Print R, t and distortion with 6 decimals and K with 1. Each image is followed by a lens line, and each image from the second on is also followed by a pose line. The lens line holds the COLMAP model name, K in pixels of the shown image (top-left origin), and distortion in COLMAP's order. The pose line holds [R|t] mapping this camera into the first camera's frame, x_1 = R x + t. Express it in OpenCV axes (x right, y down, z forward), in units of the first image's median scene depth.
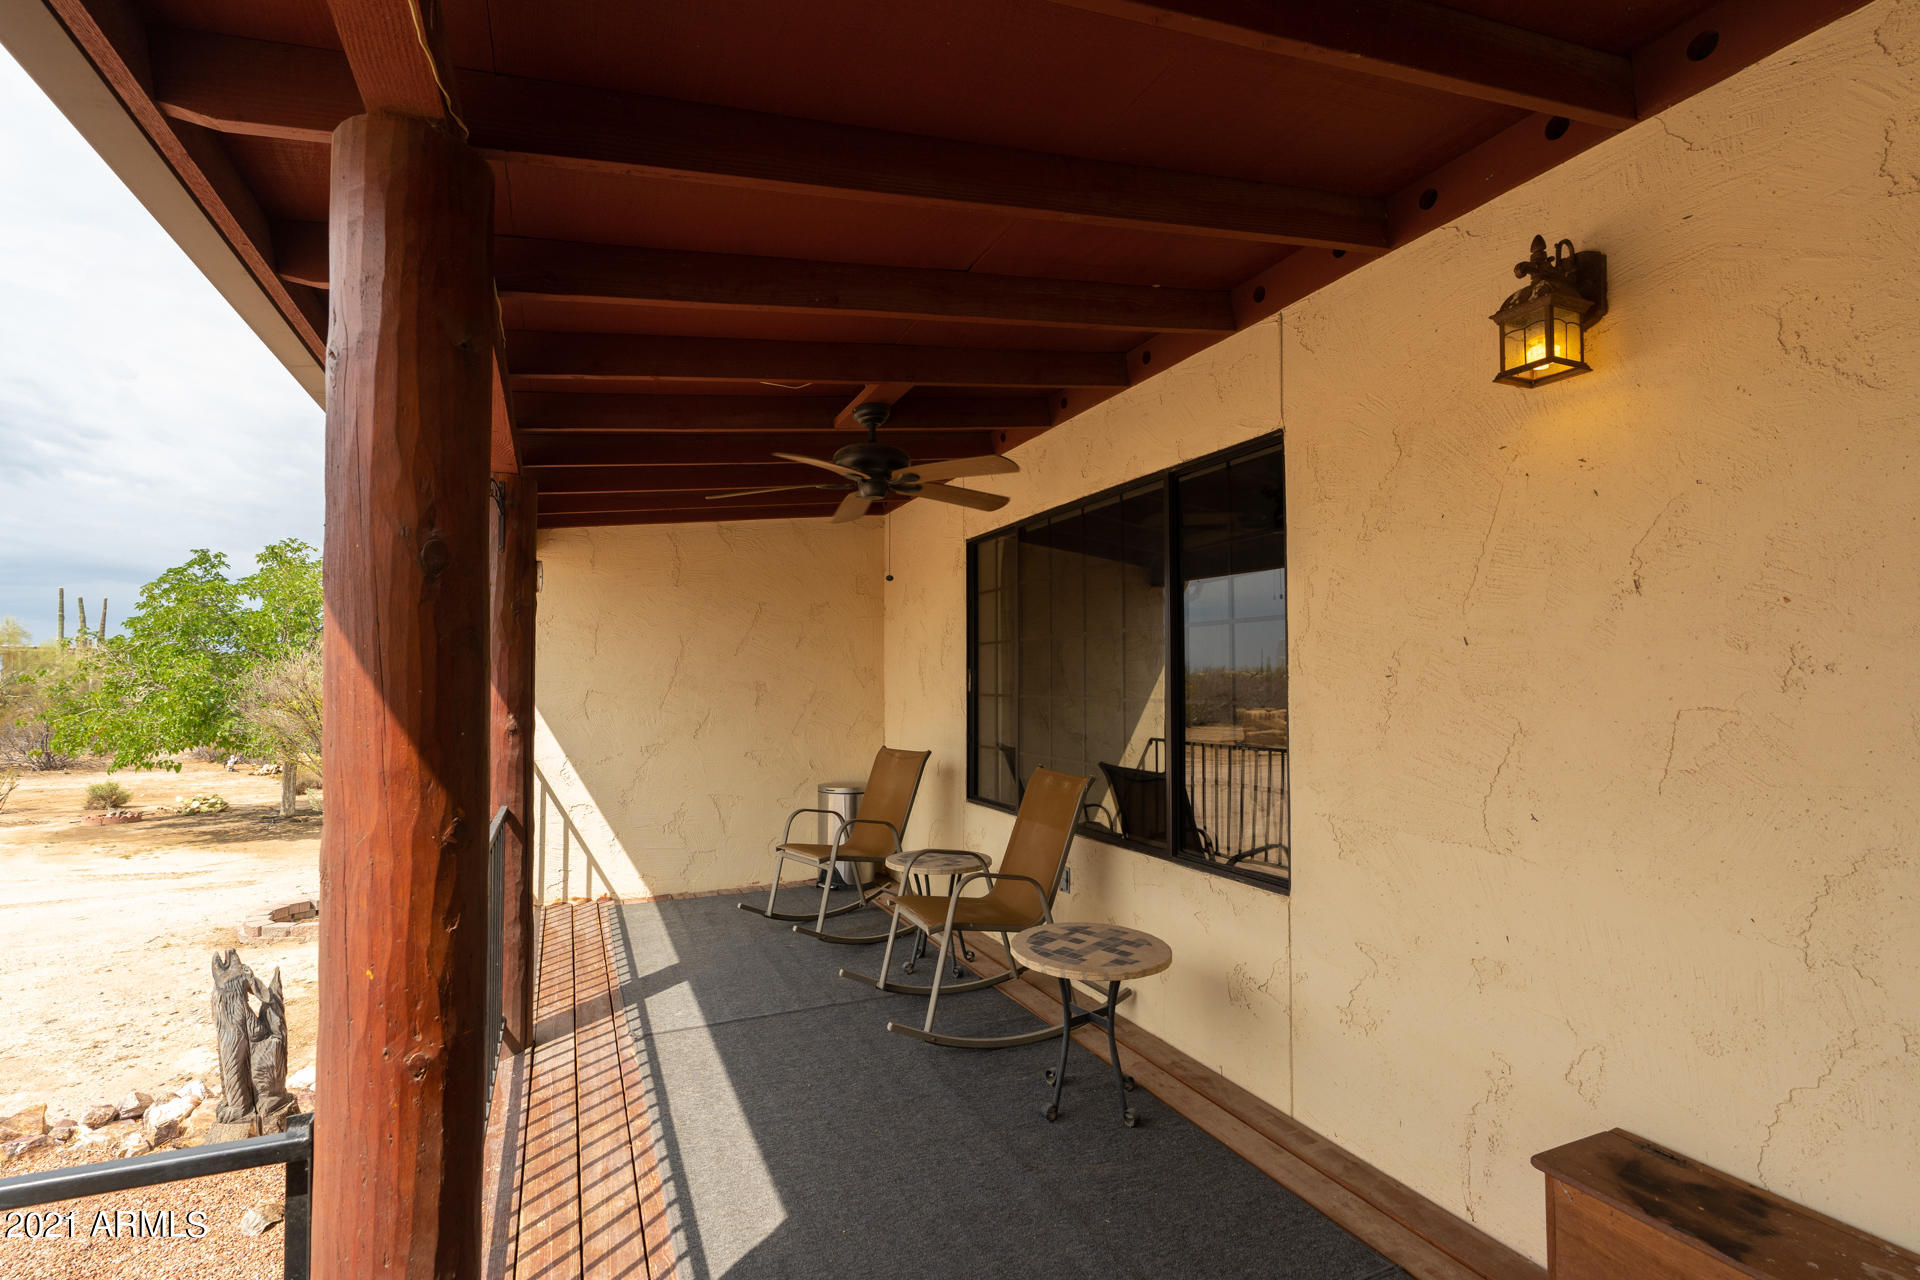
lens RADIAL K [[866.8, 0, 917.3], [0, 866.8, 651.6], [0, 0, 1]] dist [-0.010680, 0.004299]
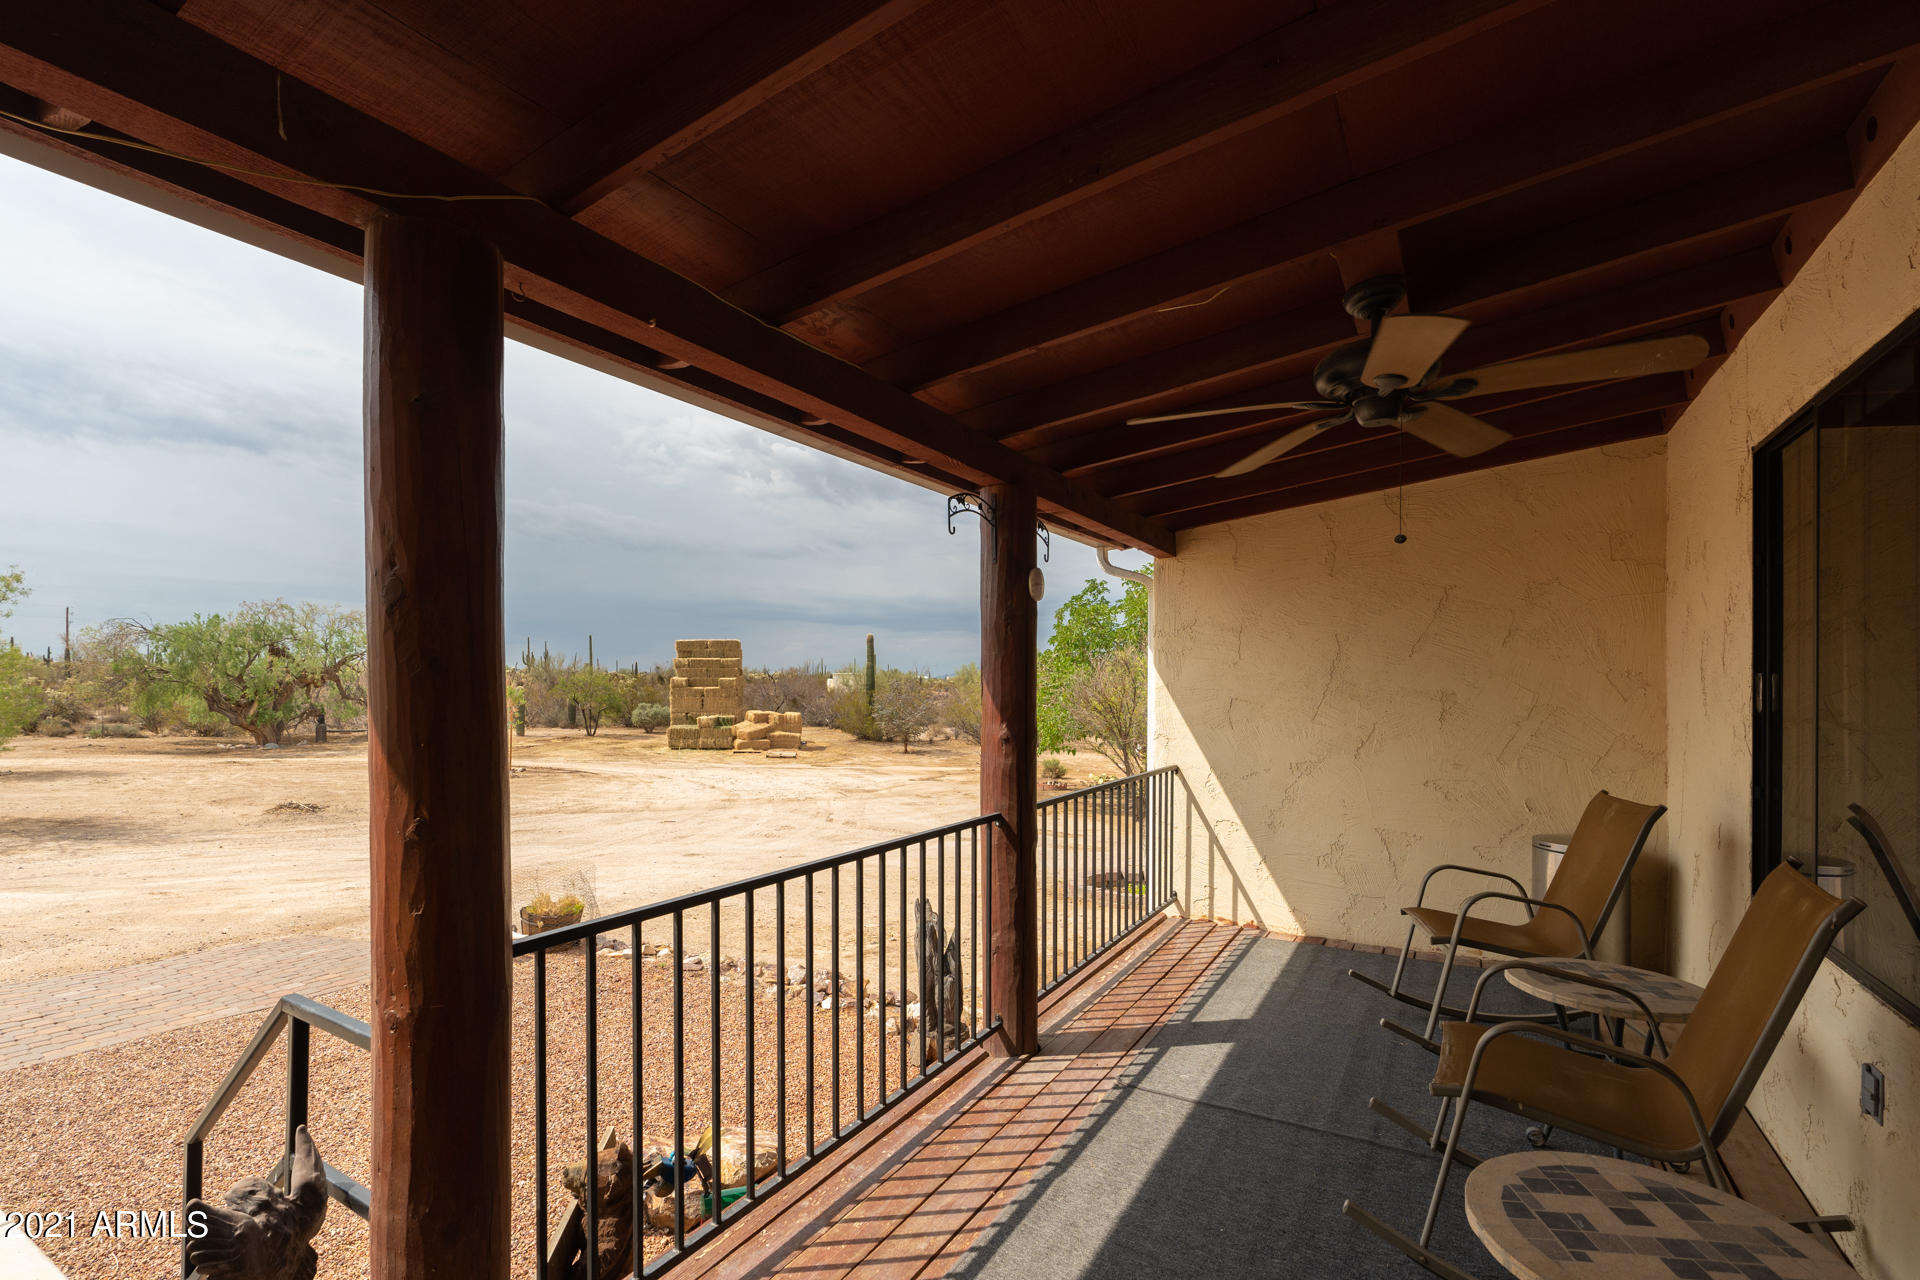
lens RADIAL K [[866.8, 0, 926.3], [0, 866.8, 682.9], [0, 0, 1]] dist [-0.010680, 0.004299]
pose [[0.592278, 0.001939, -0.805732, 0.220541], [0.024499, 0.999491, 0.020414, 0.001924], [0.805361, -0.031831, 0.591929, 0.244085]]
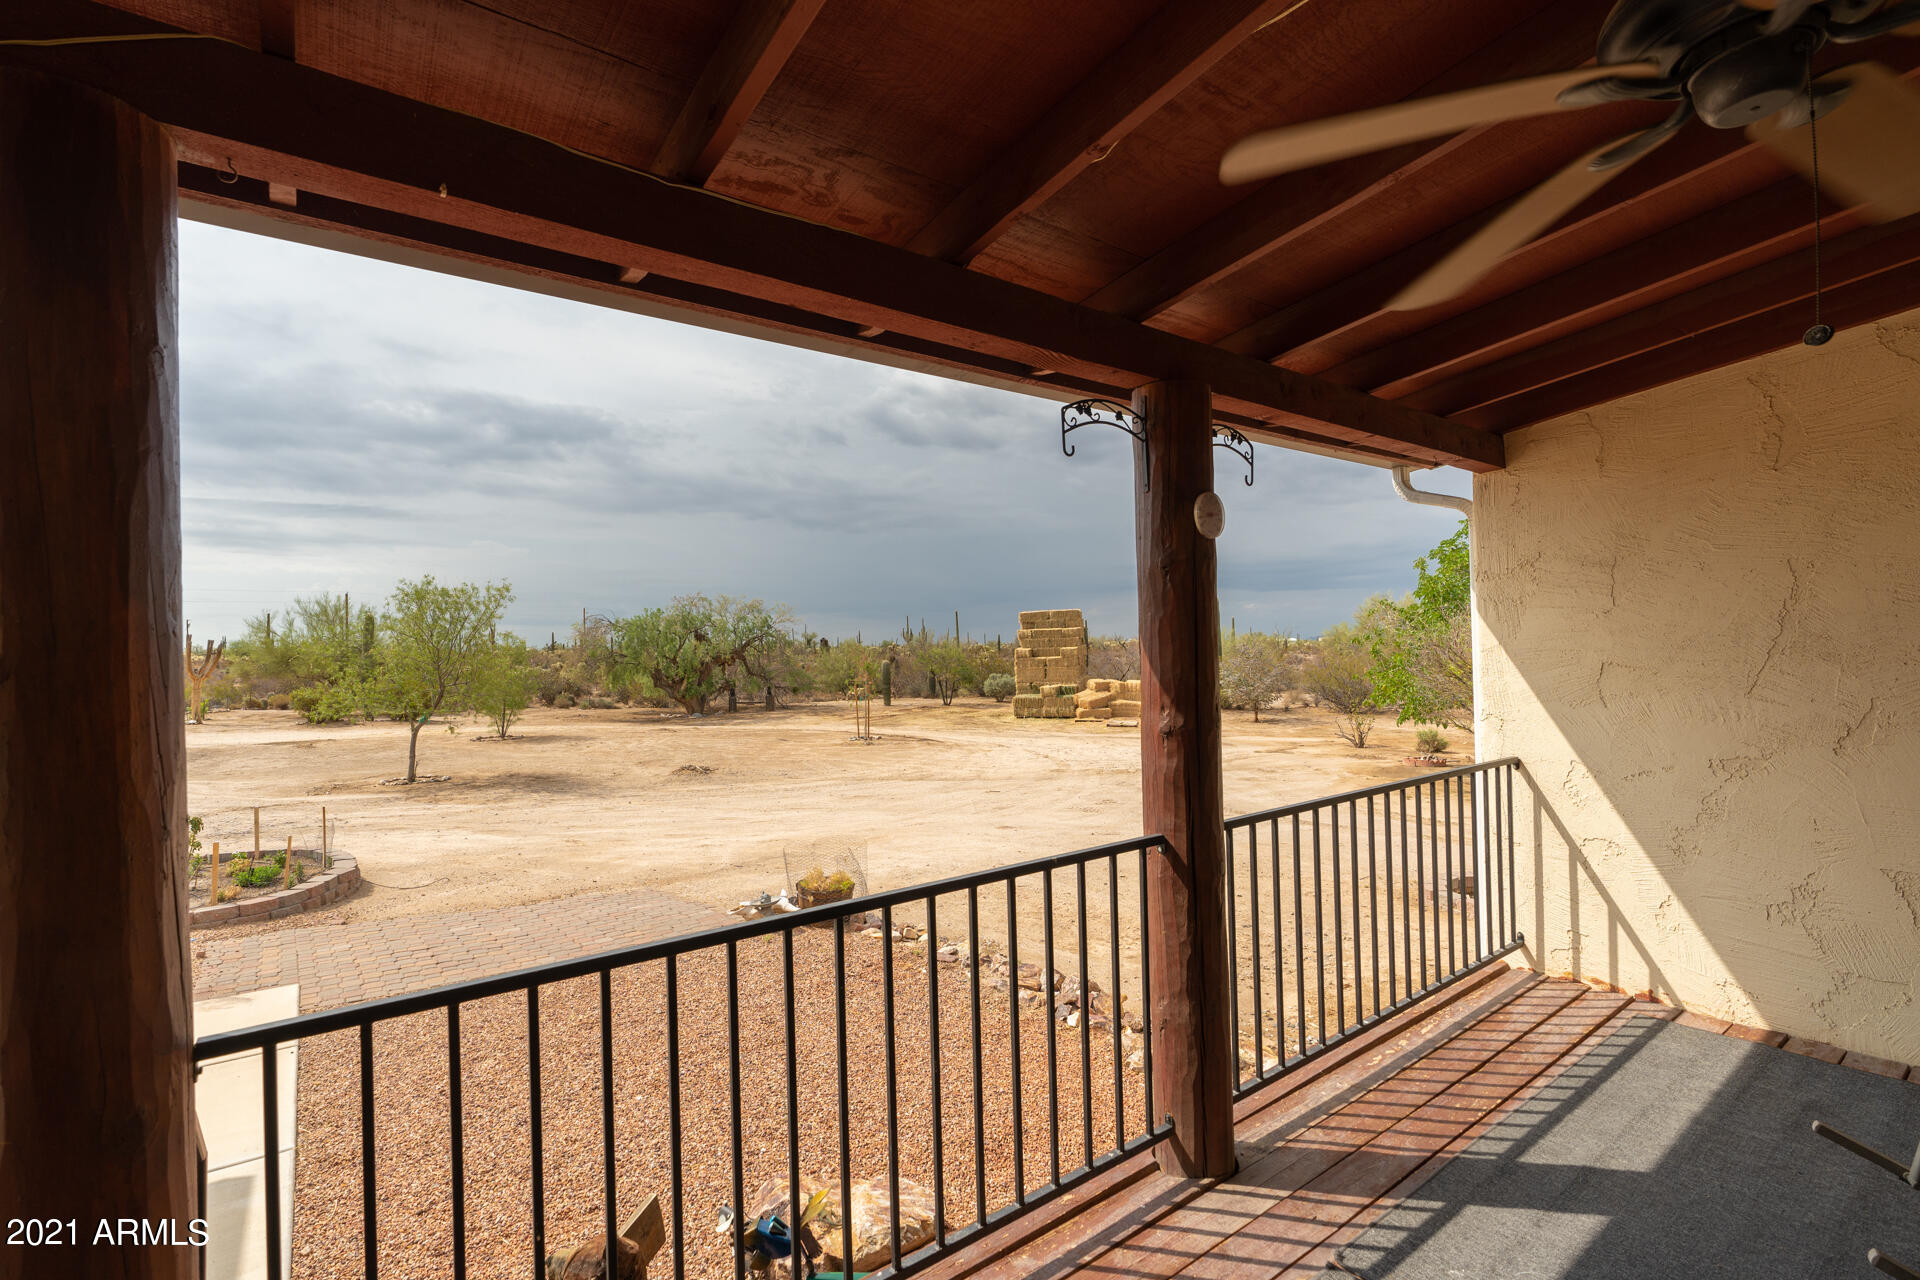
lens RADIAL K [[866.8, 0, 936.0], [0, 866.8, 645.4], [0, 0, 1]] dist [-0.010680, 0.004299]
pose [[0.251283, -0.017164, -0.967762, 0.143811], [0.059240, 0.998241, -0.002322, 0.006003], [0.966099, -0.056746, 0.251858, 0.471806]]
